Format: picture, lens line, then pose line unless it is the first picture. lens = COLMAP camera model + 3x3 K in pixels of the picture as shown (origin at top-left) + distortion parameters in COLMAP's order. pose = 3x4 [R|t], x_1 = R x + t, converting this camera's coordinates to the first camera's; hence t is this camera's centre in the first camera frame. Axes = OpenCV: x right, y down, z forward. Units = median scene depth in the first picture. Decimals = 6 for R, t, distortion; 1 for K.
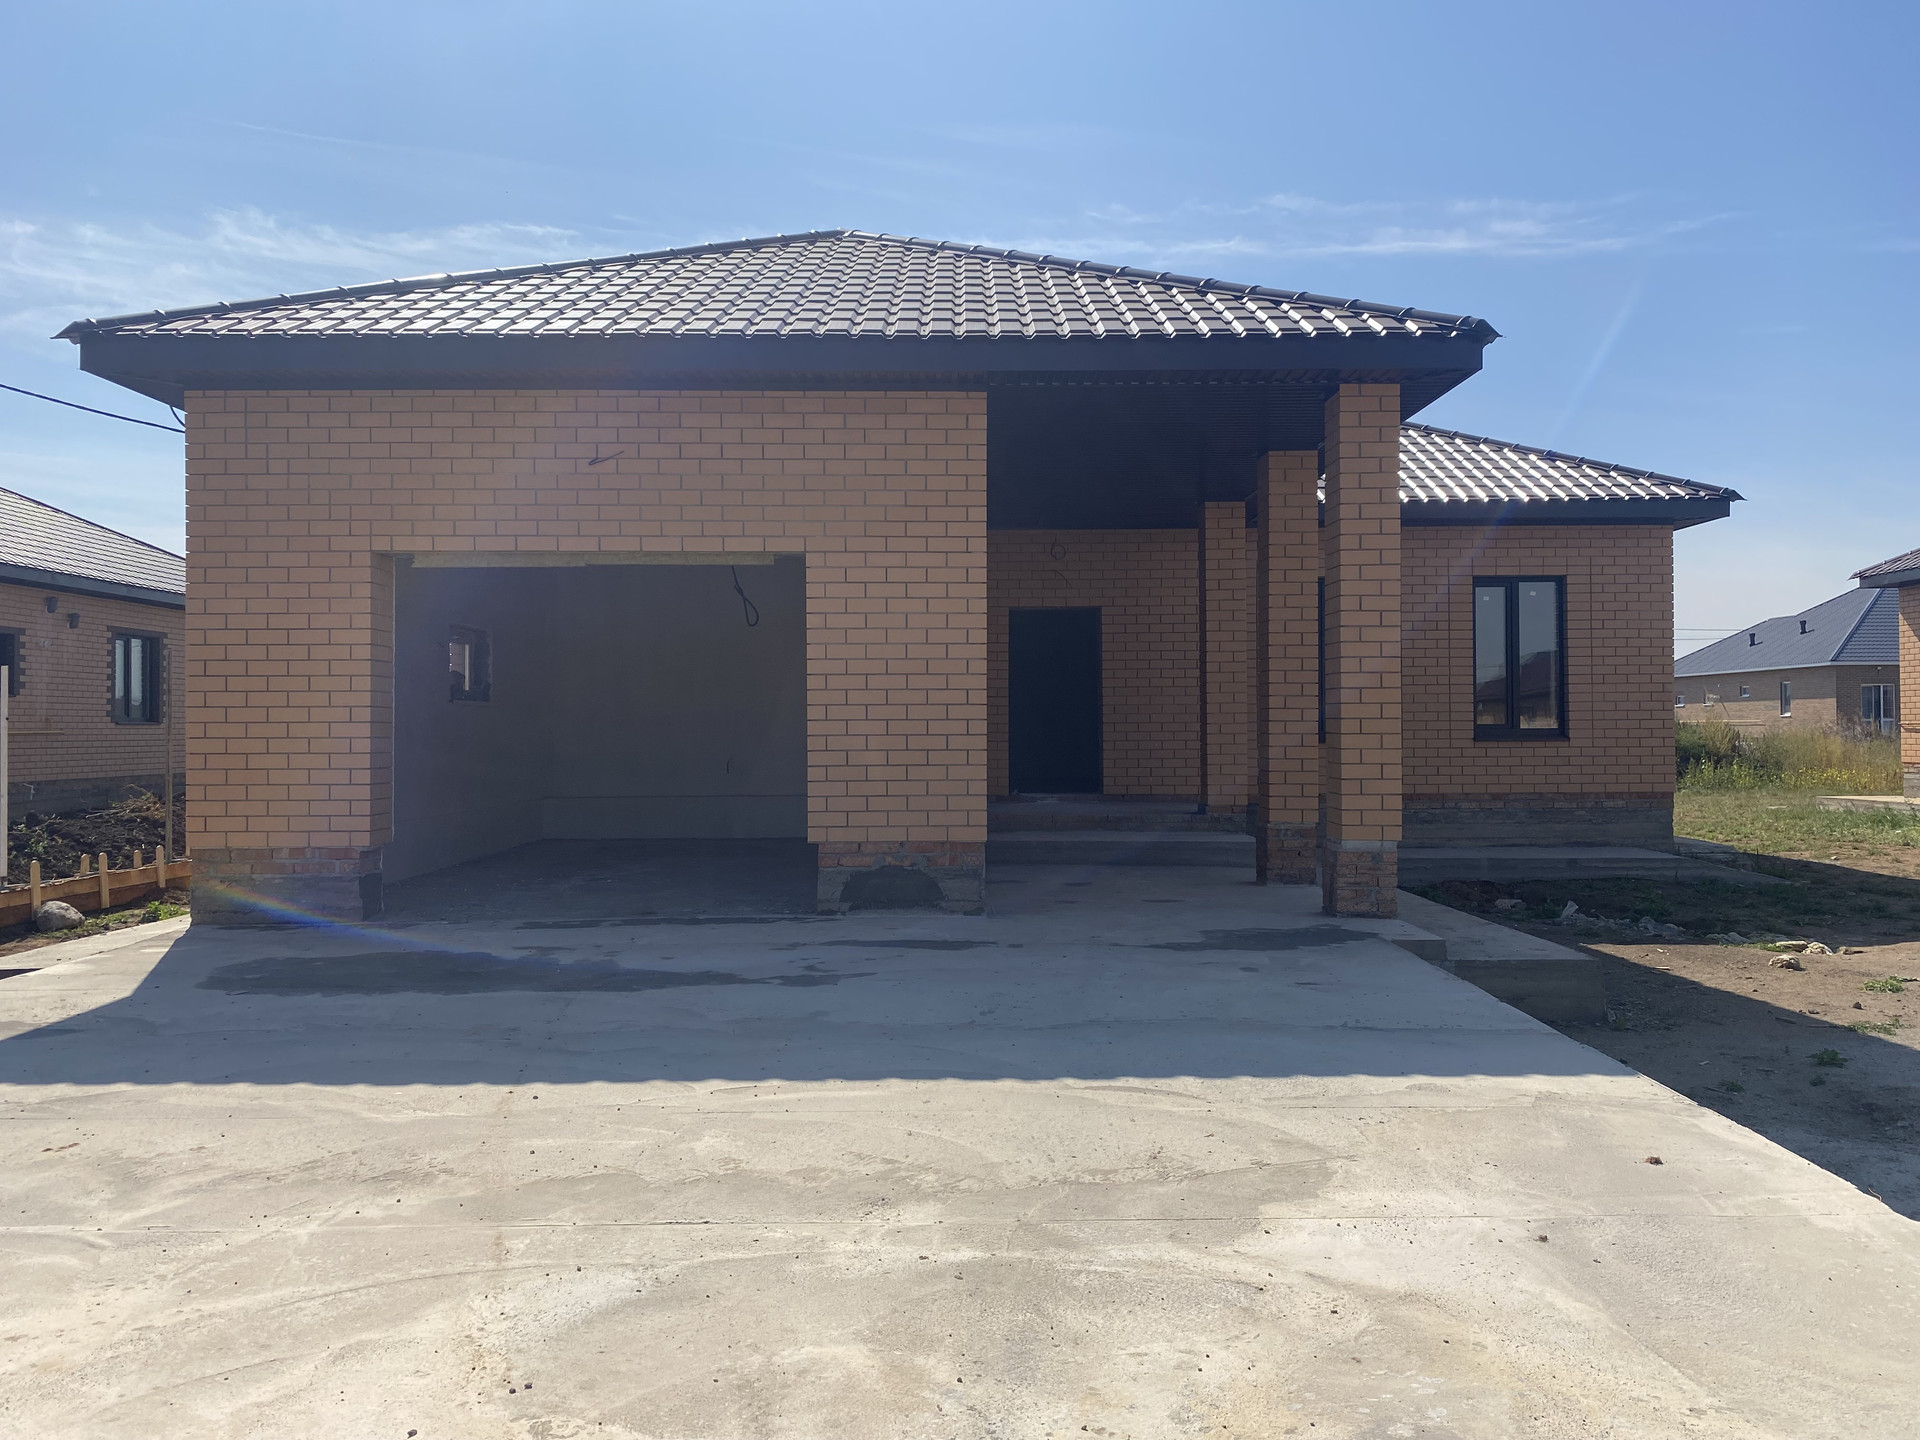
lens RADIAL K [[1480.7, 0, 975.9], [0, 1480.7, 706.8], [0, 0, 1]] dist [0.032229, -0.034661]
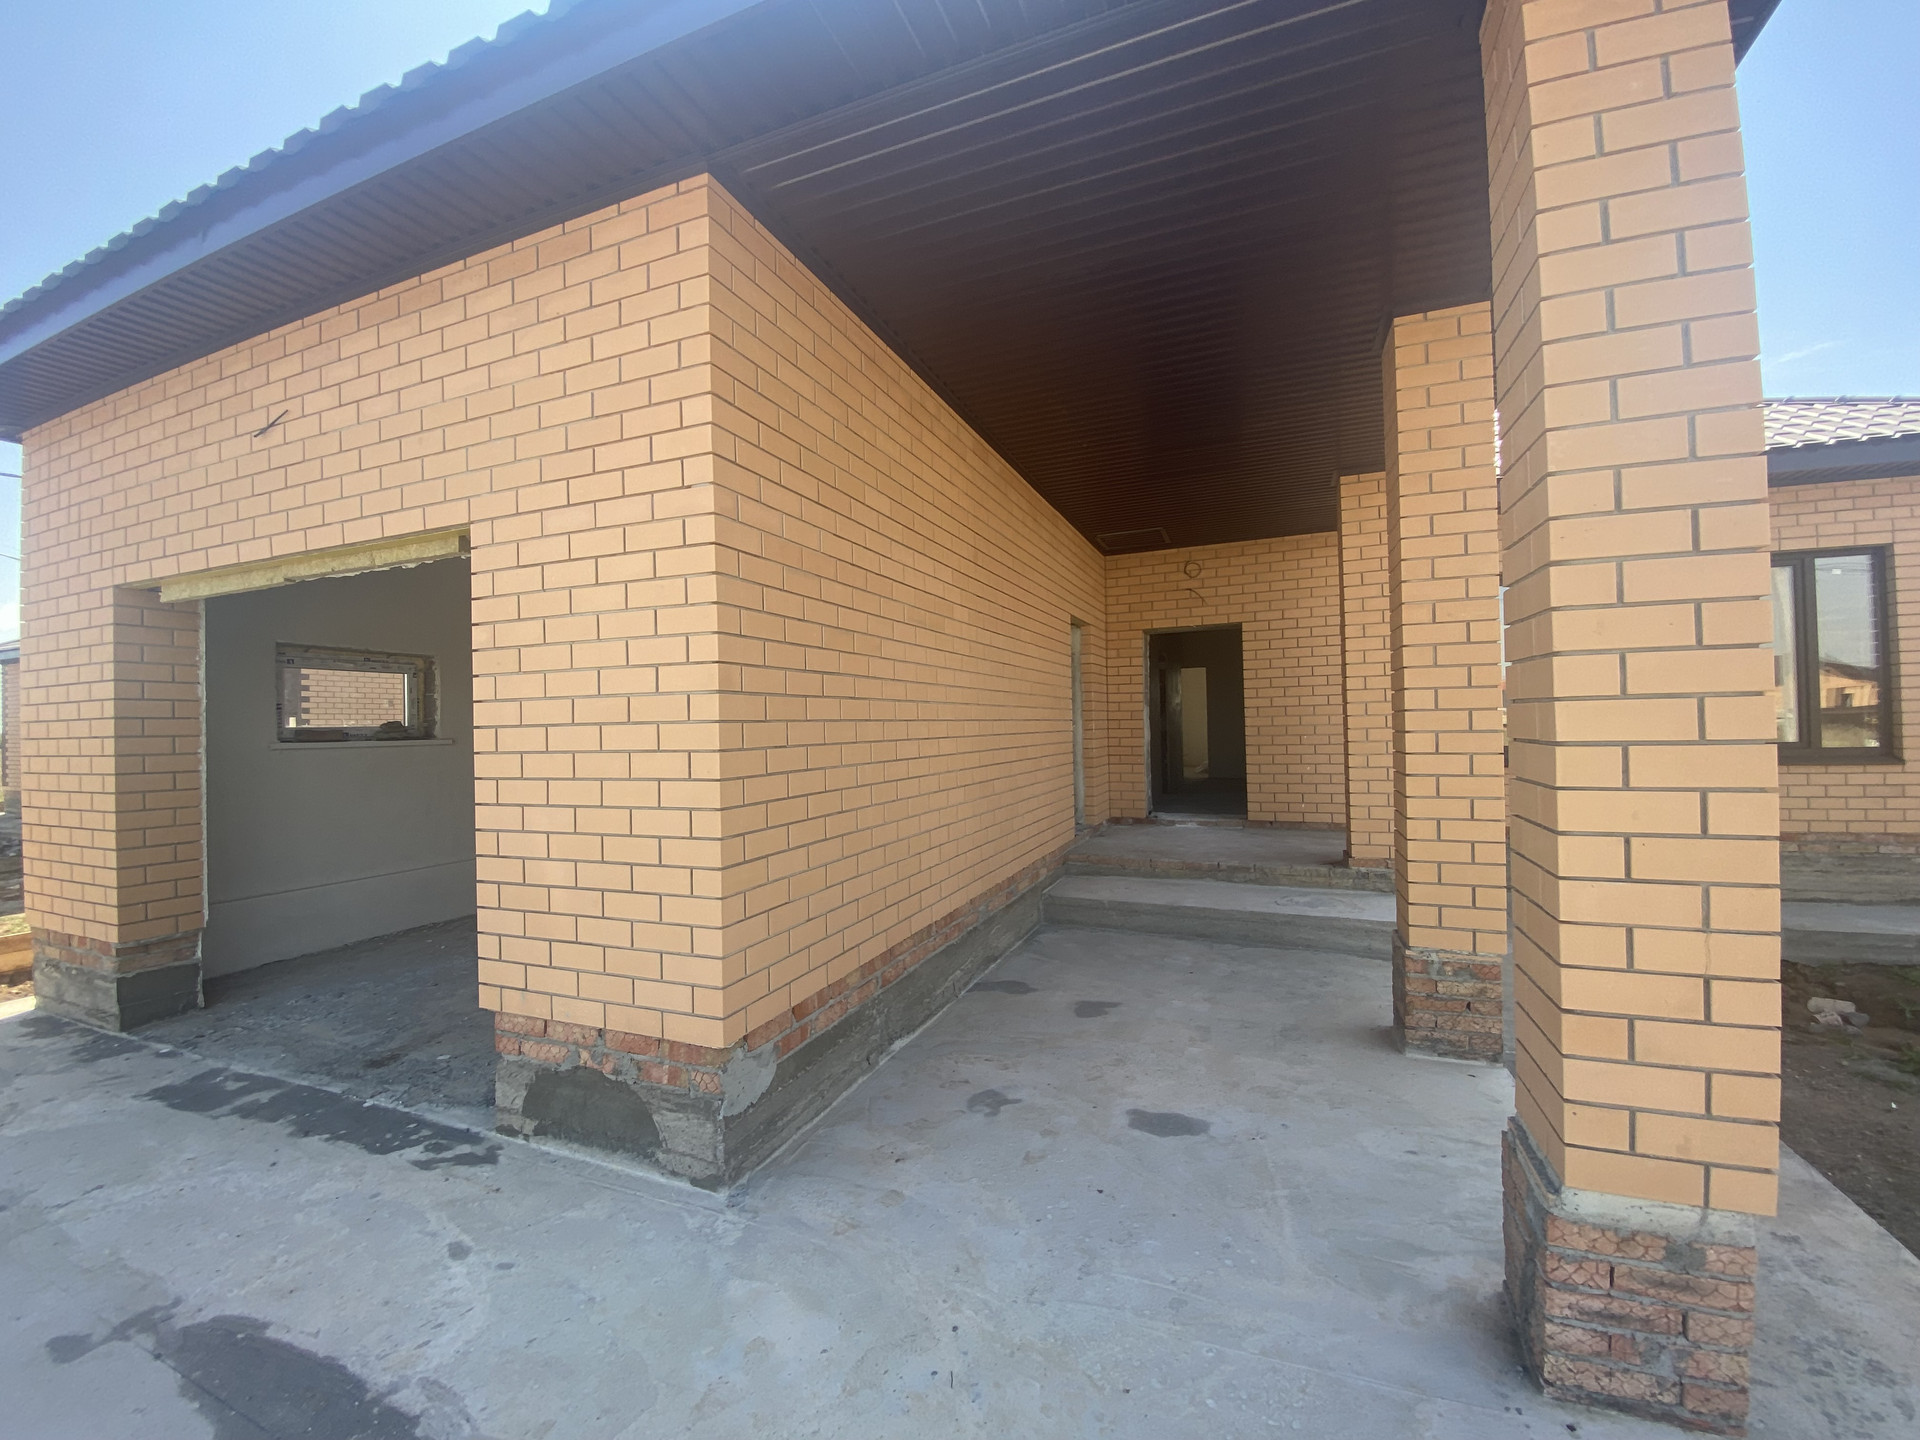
lens RADIAL K [[780.9, 0, 971.5], [0, 780.9, 713.5], [0, 0, 1]] dist [0.012545, -0.017528]
pose [[0.923755, -0.020628, -0.382428, 0.196654], [0.022589, 0.999745, 0.000639, -0.023528], [0.382317, -0.009229, 0.923985, 0.804691]]
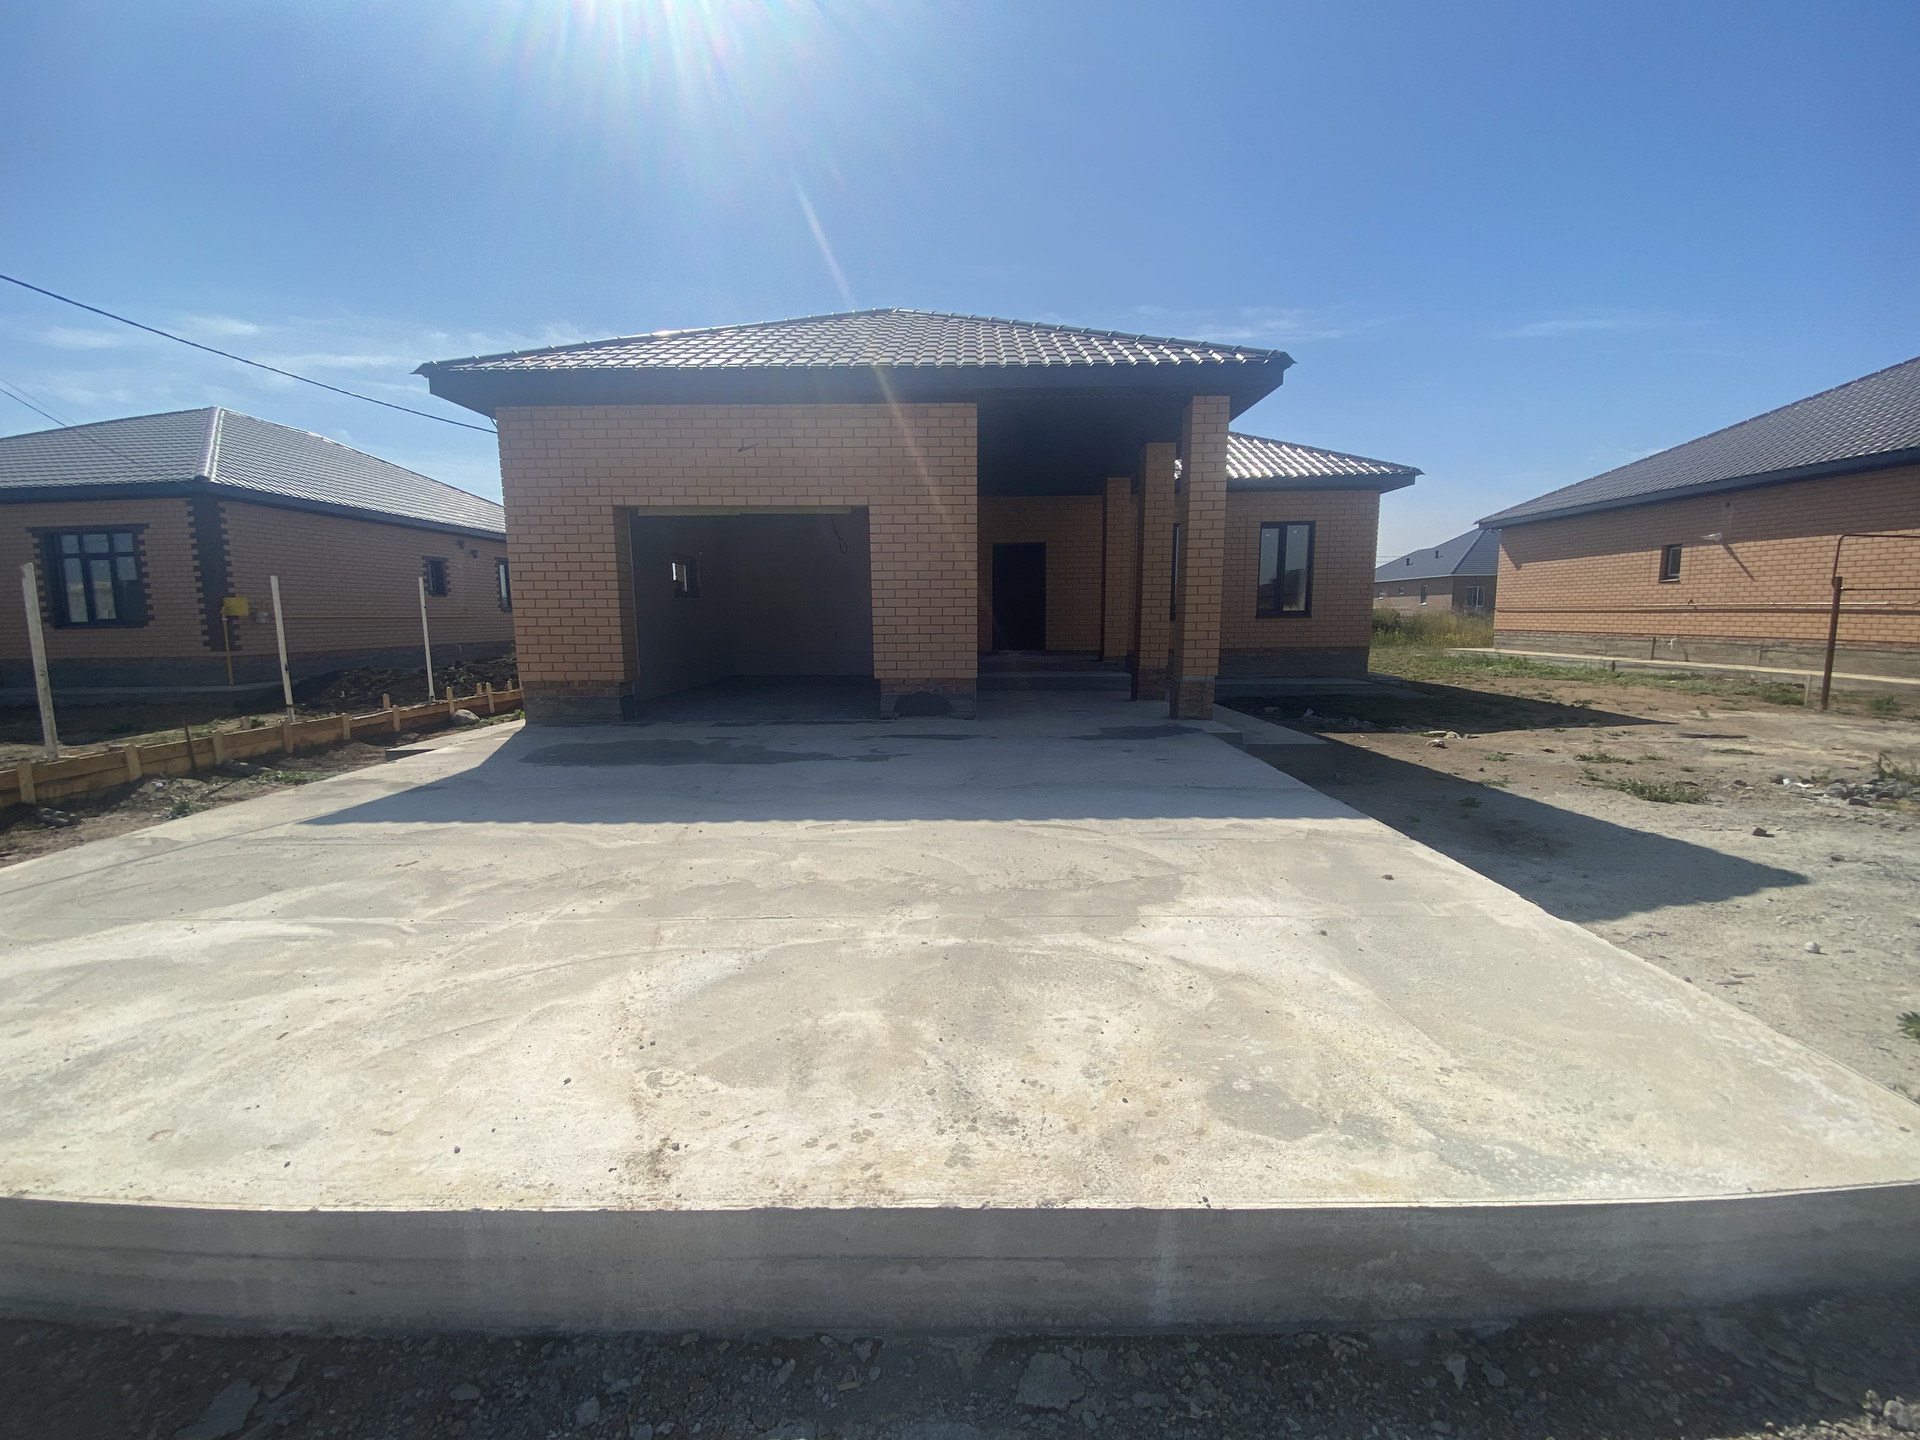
lens RADIAL K [[780.9, 0, 952.7], [0, 780.9, 730.1], [0, 0, 1]] dist [0.012545, -0.017528]
pose [[0.999487, -0.000092, -0.032038, 0.008321], [0.005234, 0.987028, 0.160463, 0.006086], [0.031607, -0.160548, 0.986522, 0.087089]]
